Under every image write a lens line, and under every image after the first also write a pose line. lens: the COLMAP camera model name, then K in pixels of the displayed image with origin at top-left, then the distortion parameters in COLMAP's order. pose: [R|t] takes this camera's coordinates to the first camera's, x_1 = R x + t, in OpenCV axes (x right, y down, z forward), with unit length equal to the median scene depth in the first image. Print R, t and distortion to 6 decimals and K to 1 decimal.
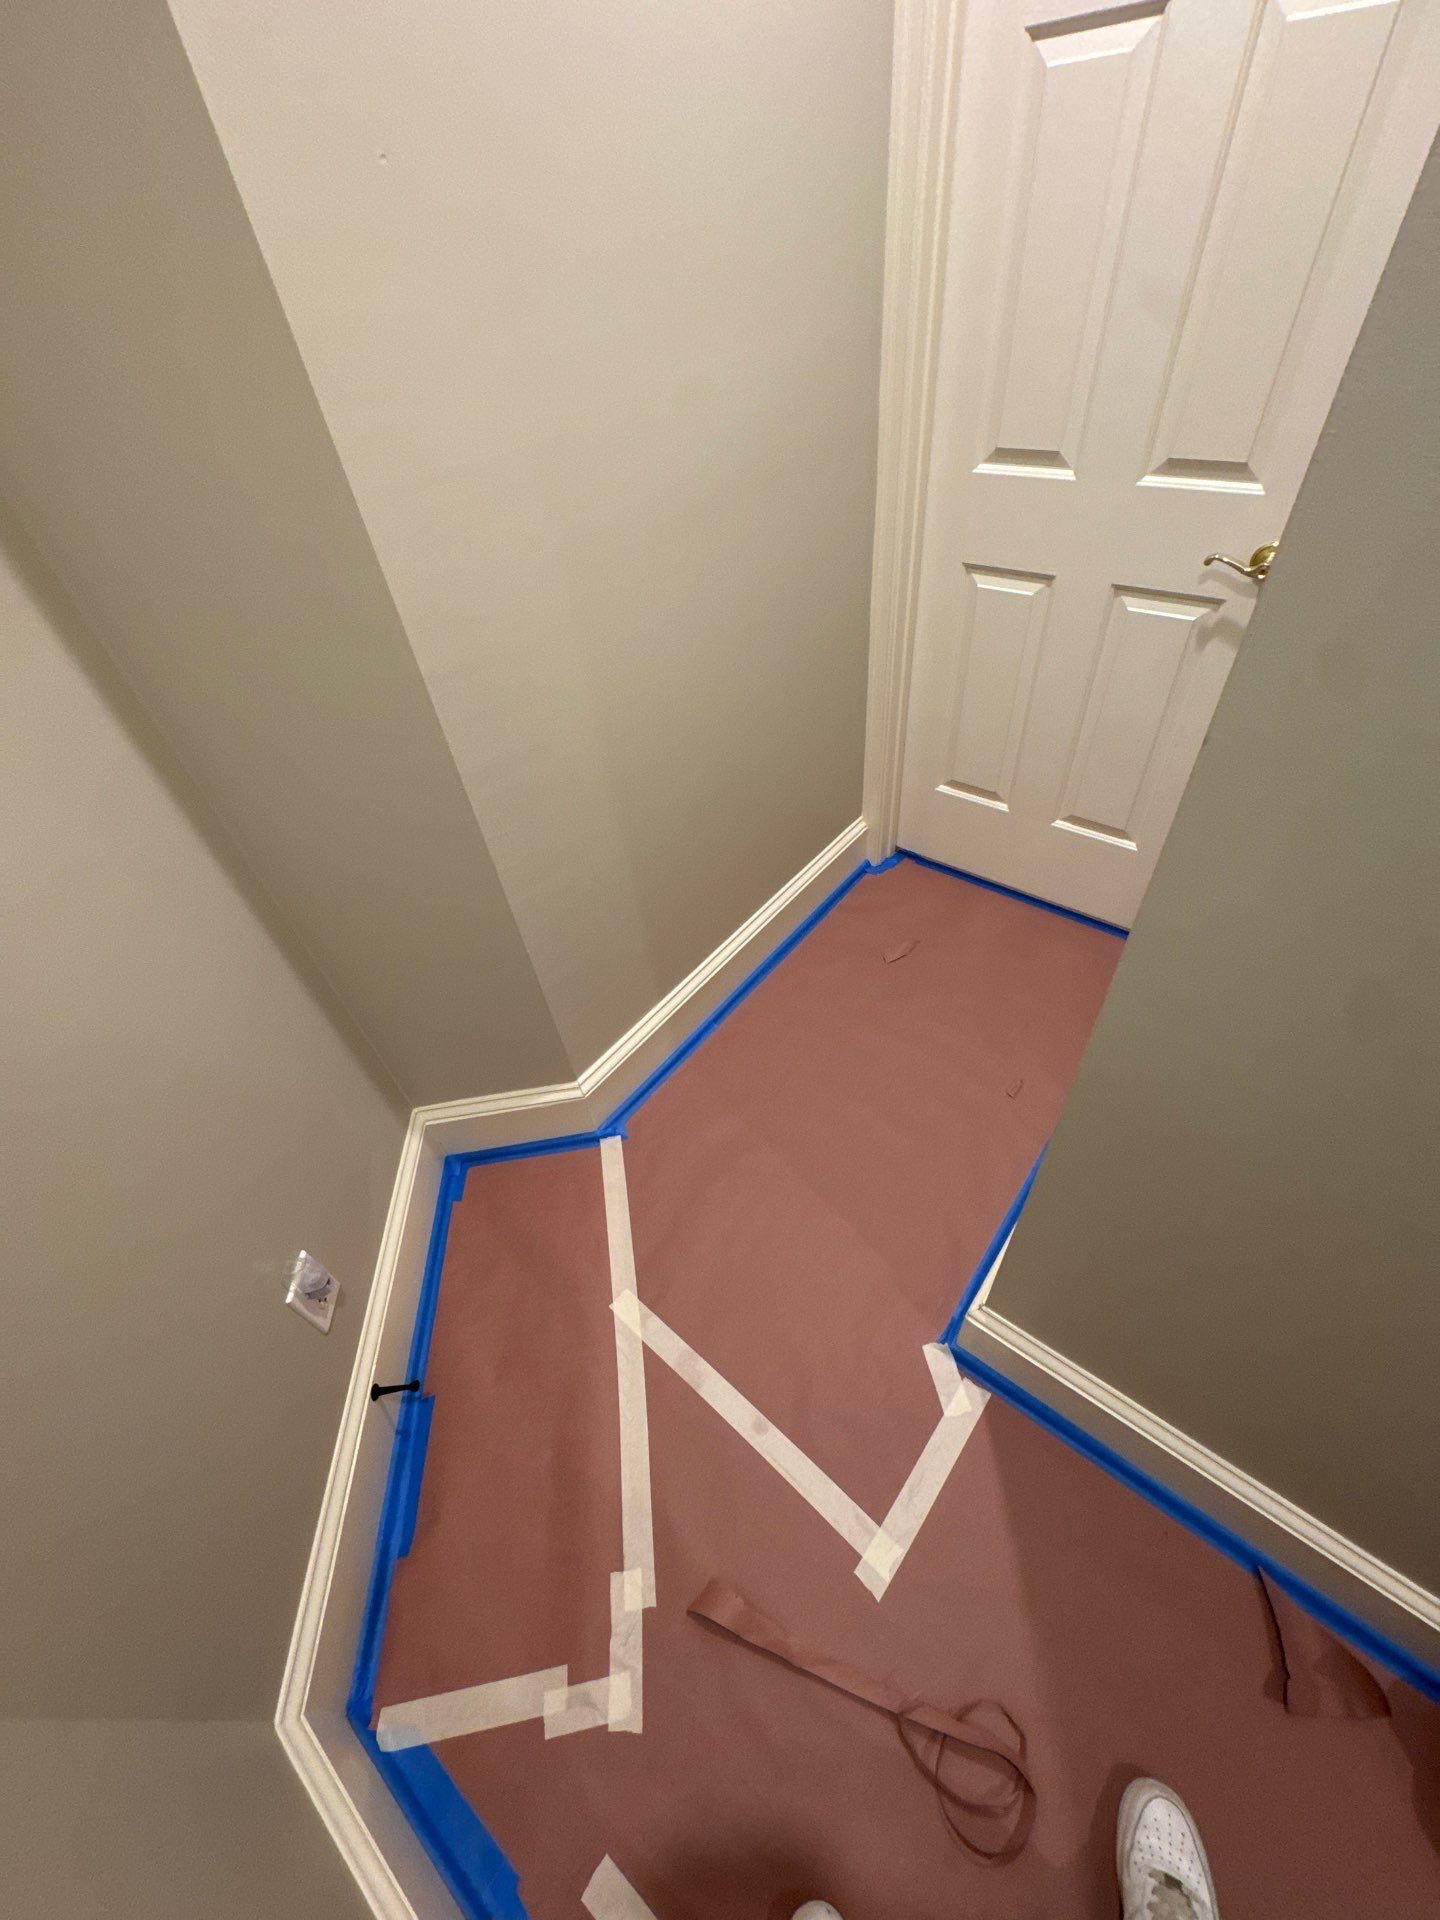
lens RADIAL K [[763.8, 0, 726.2], [0, 763.8, 954.4], [0, 0, 1]] dist [-0.001816, -0.000098]
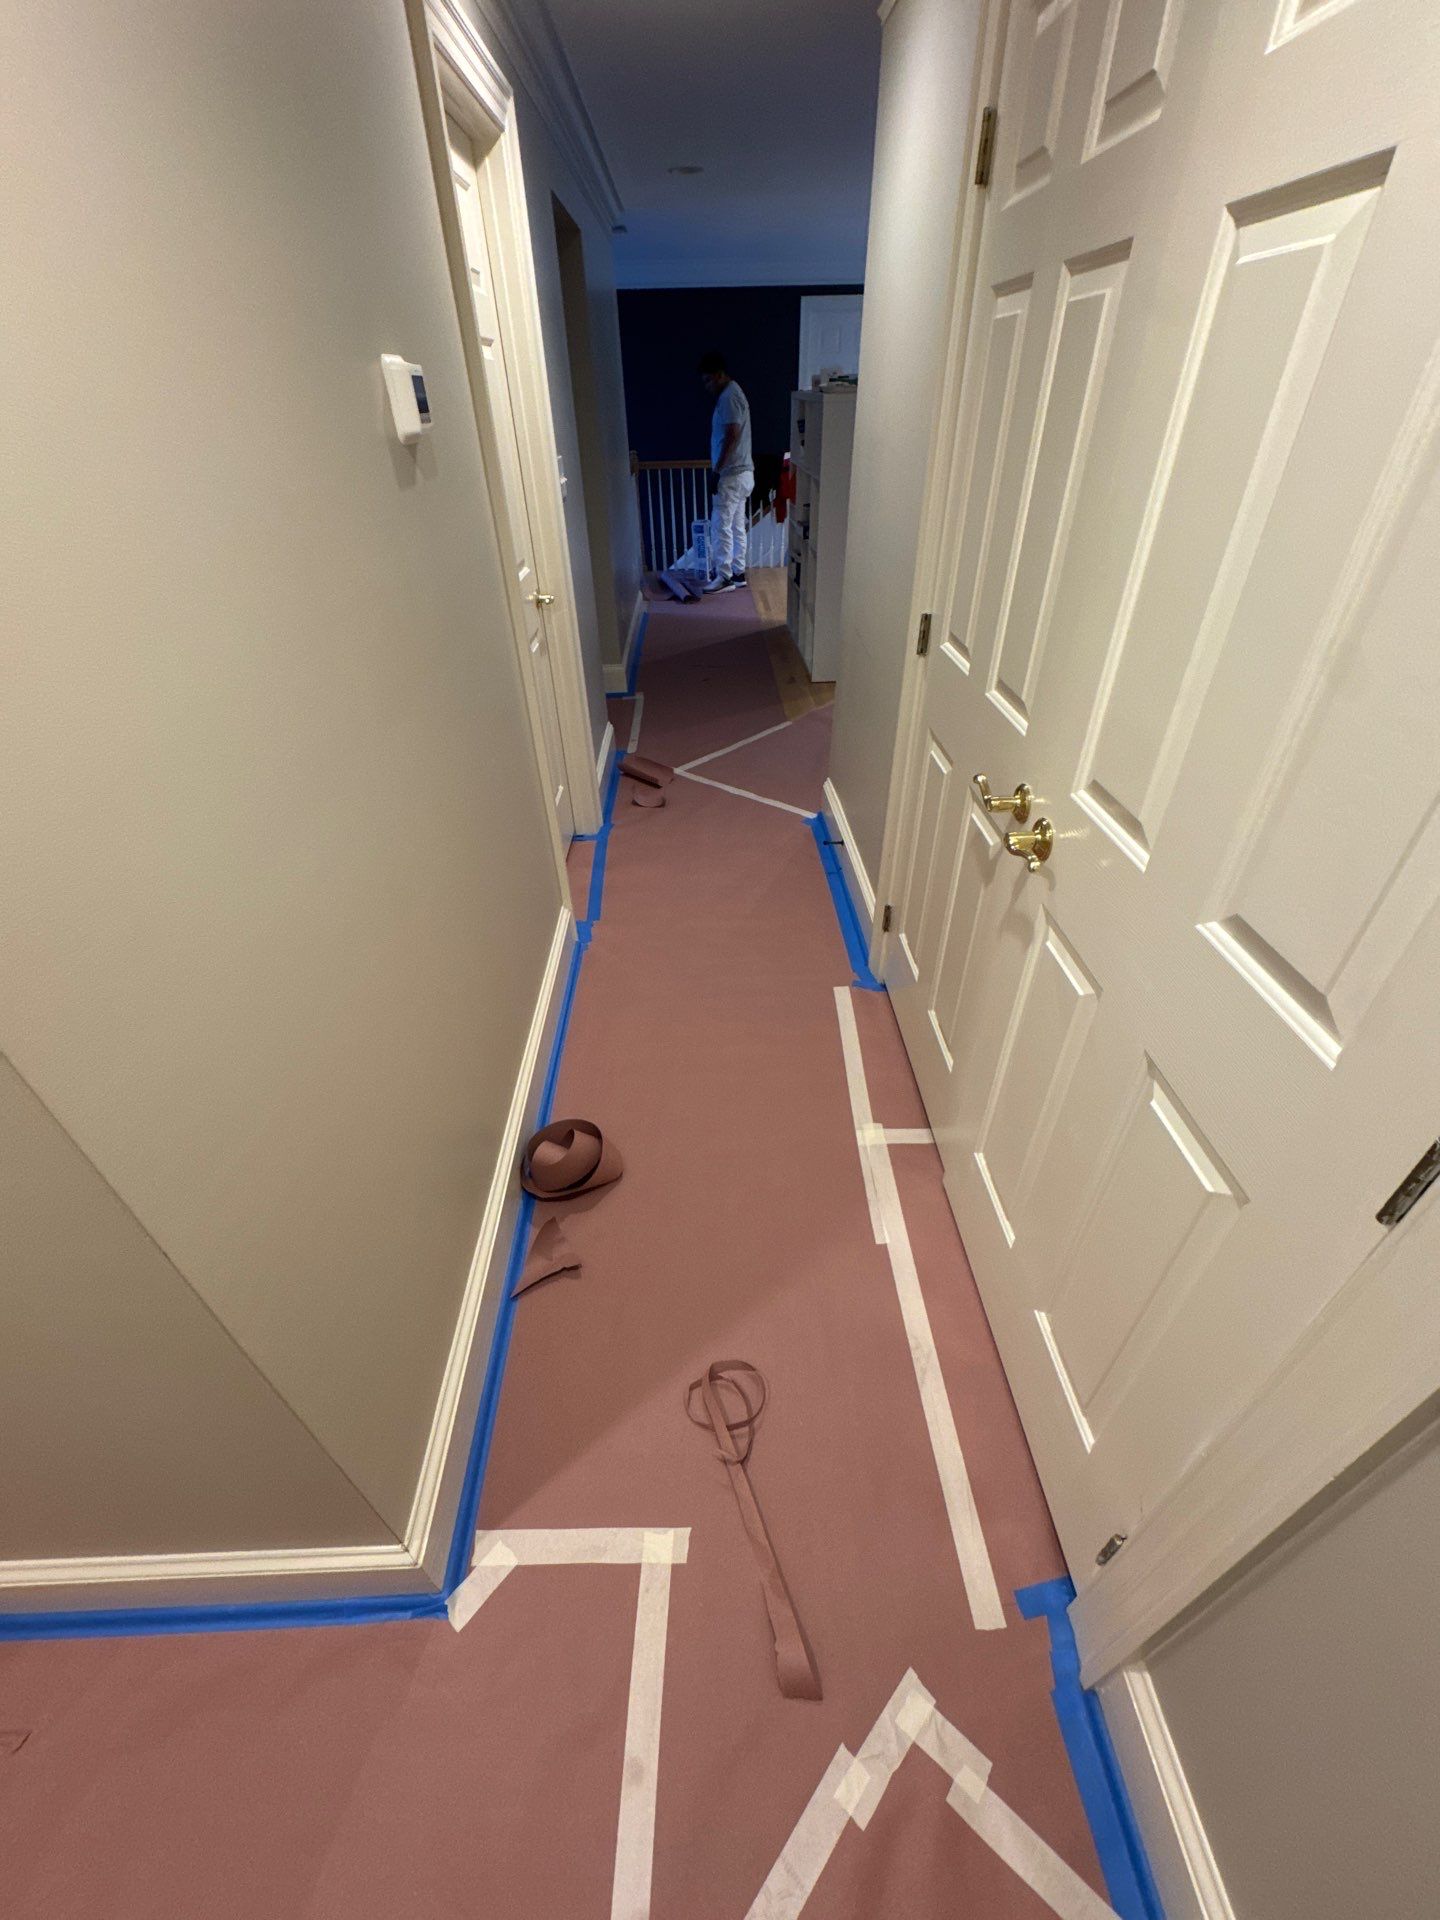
lens RADIAL K [[762.6, 0, 723.4], [0, 762.6, 959.5], [0, 0, 1]] dist [-0.003541, -0.000029]
pose [[-0.644331, -0.372325, 0.667991, -0.228885], [0.593032, 0.308249, 0.743839, -0.177900], [-0.482857, 0.875418, 0.022186, 0.195647]]
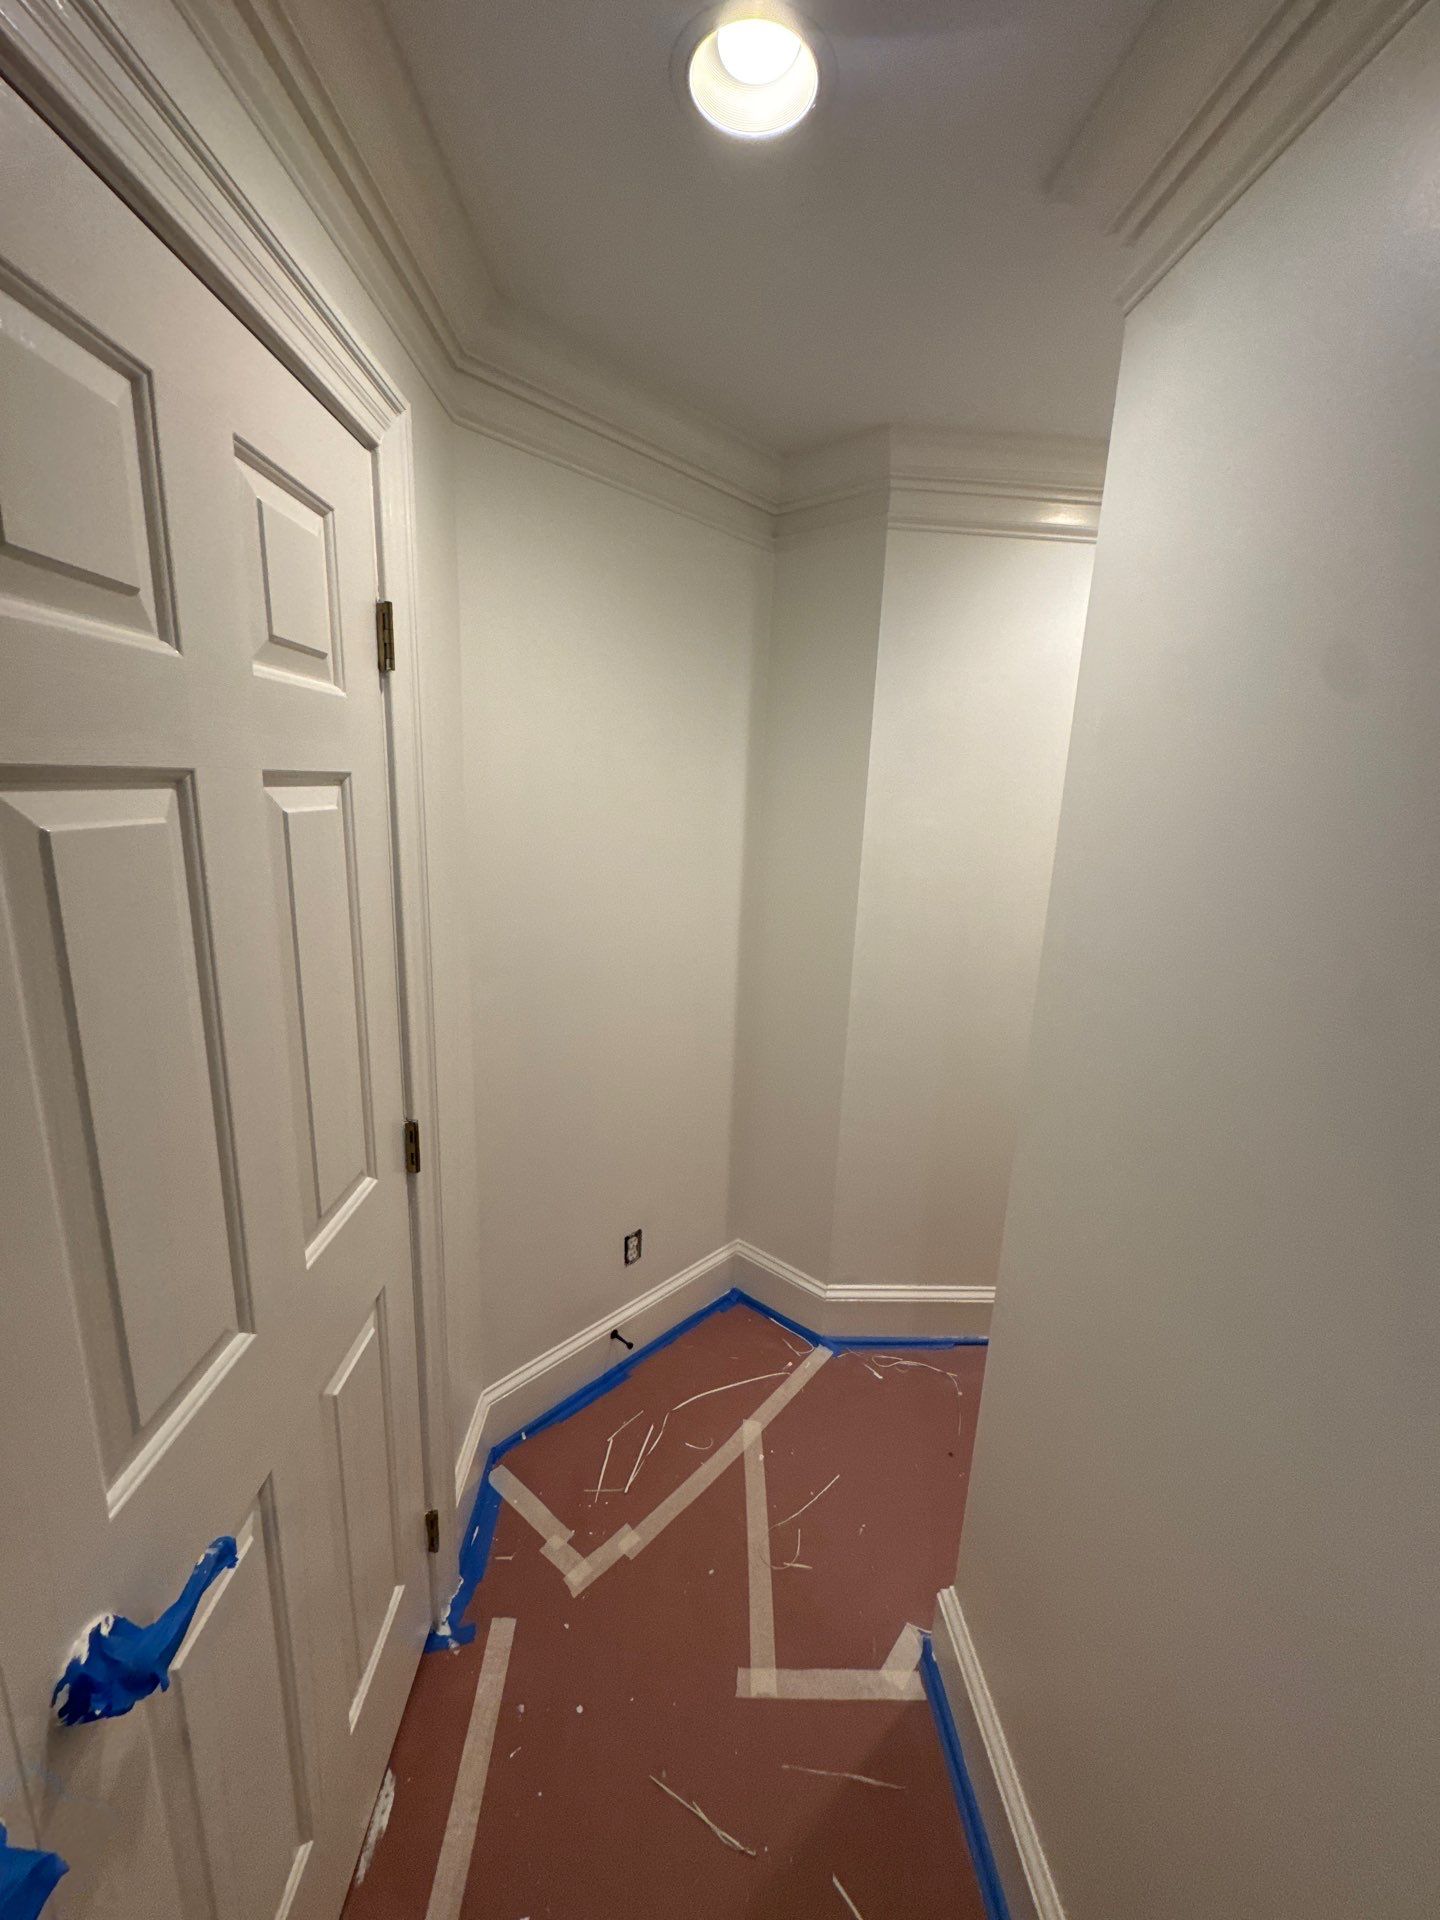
lens RADIAL K [[763.8, 0, 726.2], [0, 763.8, 954.4], [0, 0, 1]] dist [-0.001816, -0.000098]
pose [[0.656603, 0.275290, -0.702202, 0.631846], [-0.597337, 0.758232, -0.261291, 0.230535], [0.460501, 0.591016, 0.662299, -0.472307]]
